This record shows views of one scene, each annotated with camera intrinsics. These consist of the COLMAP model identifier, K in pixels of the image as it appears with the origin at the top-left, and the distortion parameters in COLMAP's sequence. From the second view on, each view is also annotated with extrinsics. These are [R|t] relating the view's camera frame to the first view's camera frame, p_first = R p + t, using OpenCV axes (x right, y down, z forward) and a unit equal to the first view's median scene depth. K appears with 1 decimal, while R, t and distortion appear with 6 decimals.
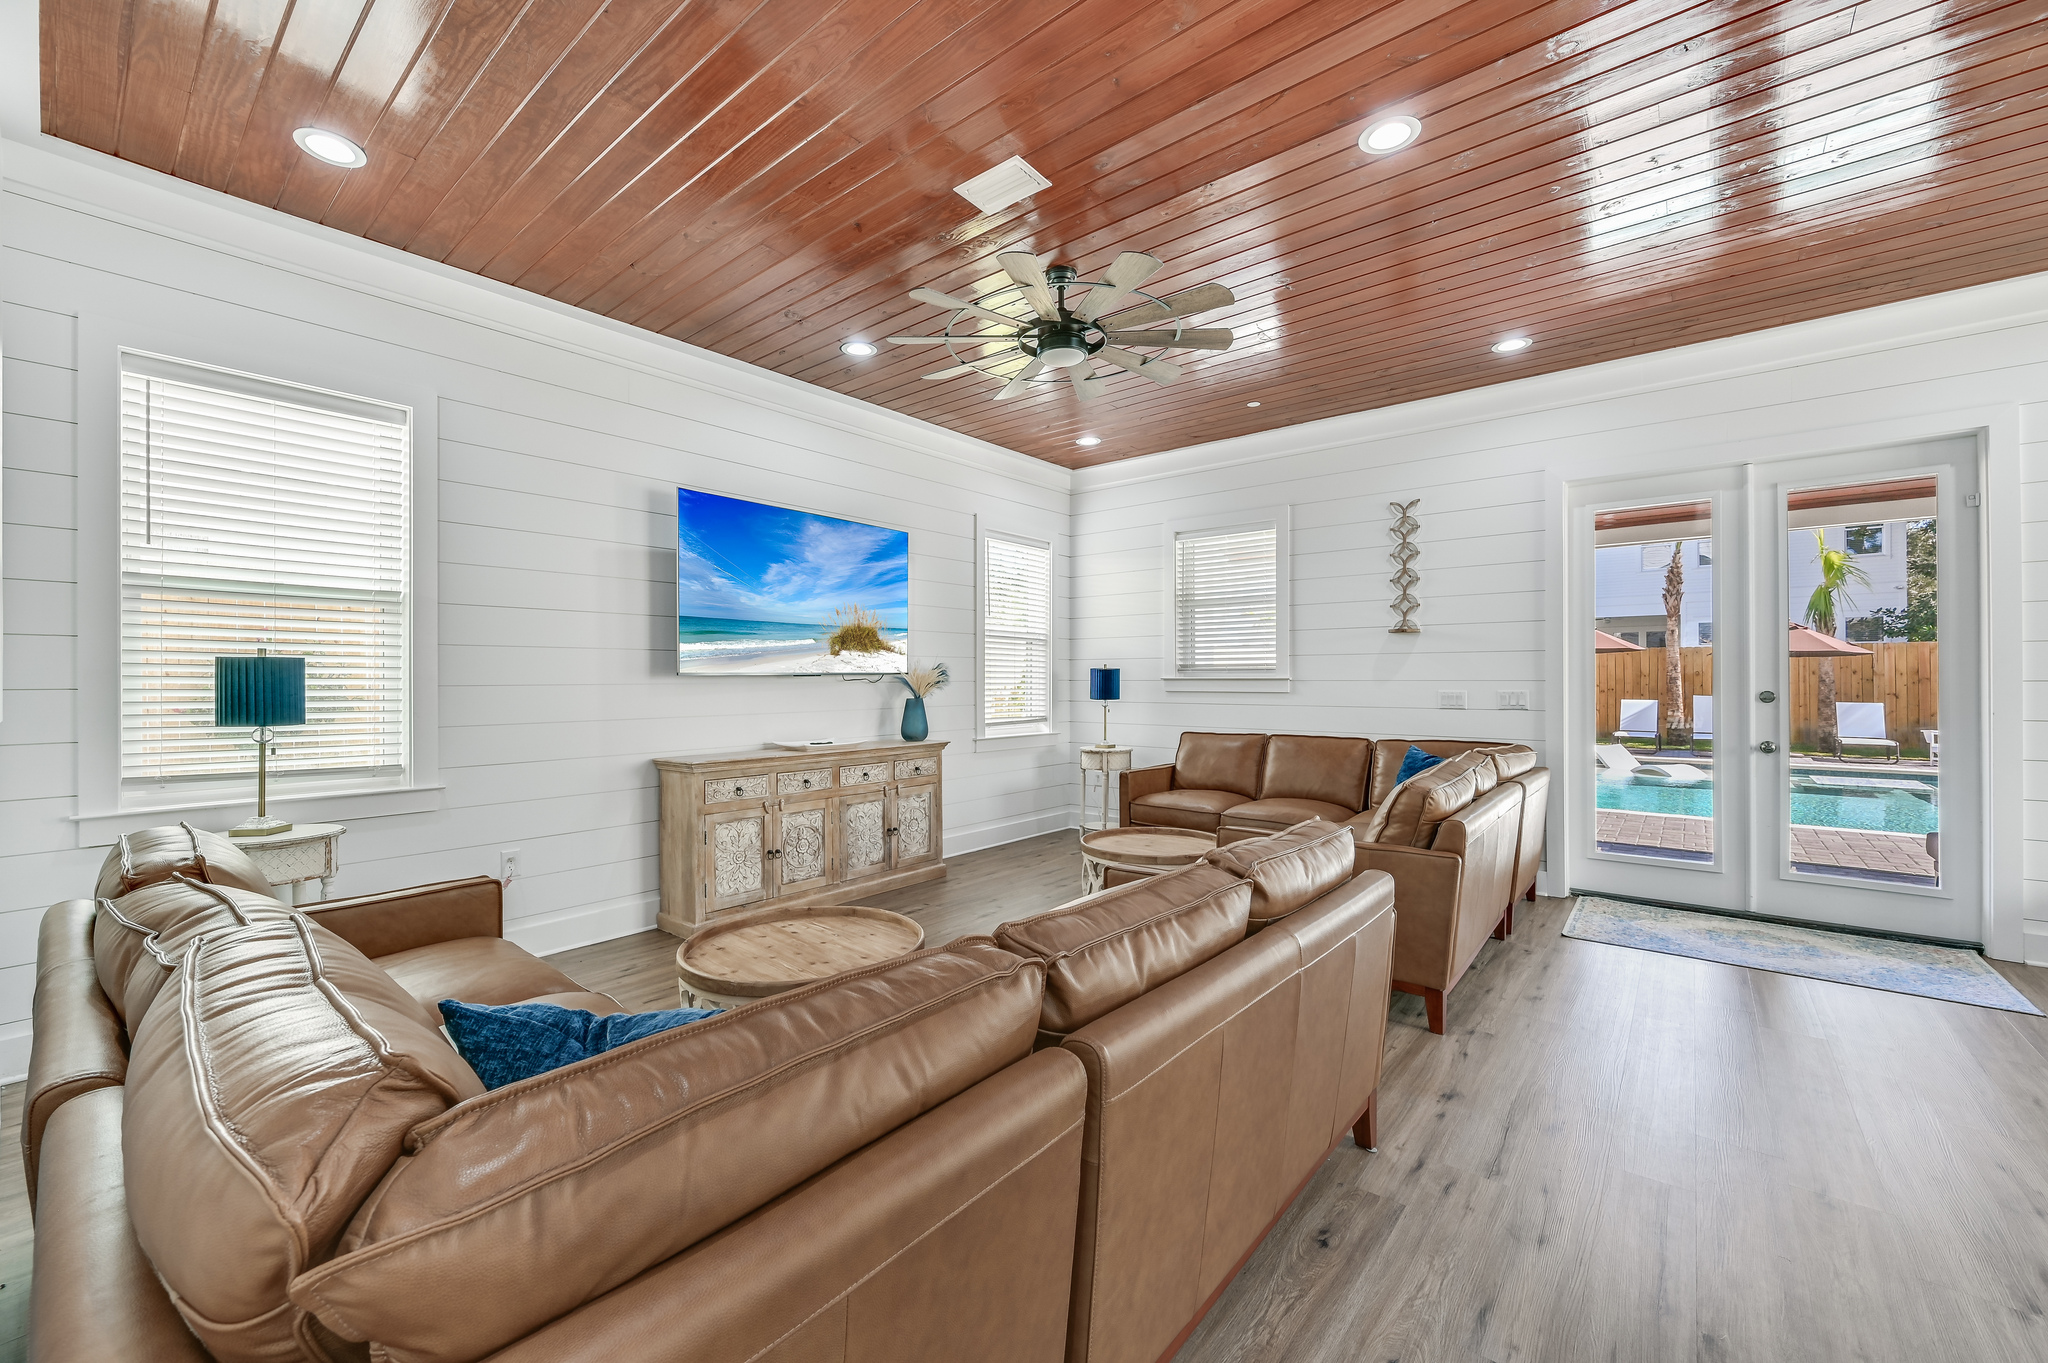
lens RADIAL K [[821.7, 0, 1024.0], [0, 821.7, 681.5], [0, 0, 1]] dist [-0.000215, -0.000131]
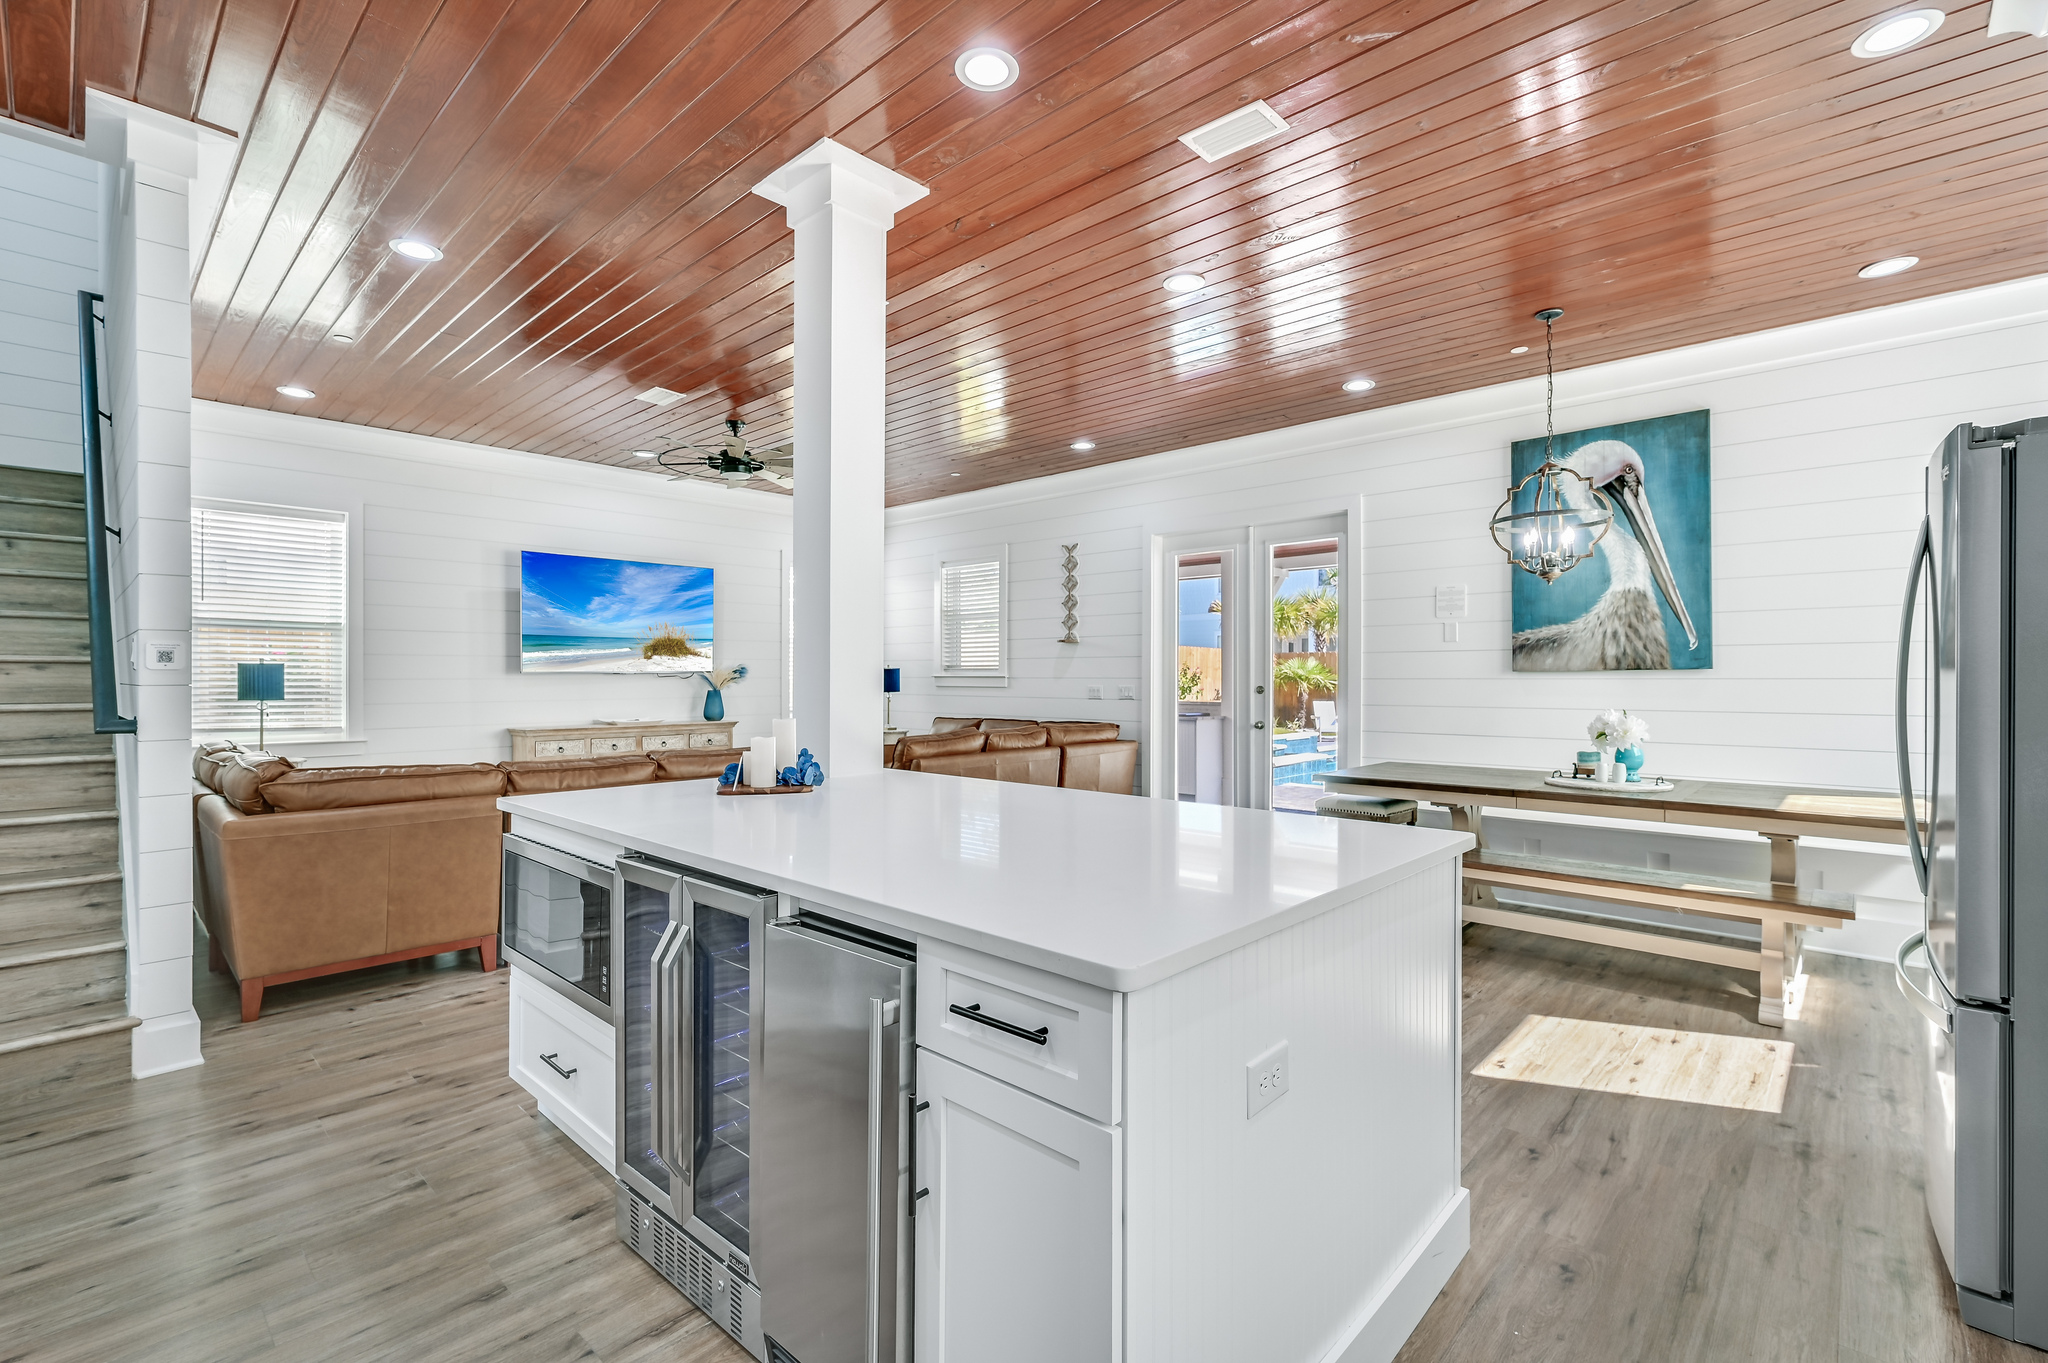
lens RADIAL K [[920.3, 0, 1024.0], [0, 920.3, 681.5], [0, 0, 1]] dist [0.021759, -0.017769]
pose [[0.997770, 0.002652, -0.066689, 0.548588], [-0.002413, 0.999990, 0.003655, -0.000733], [0.066698, -0.003486, 0.997767, -0.573179]]
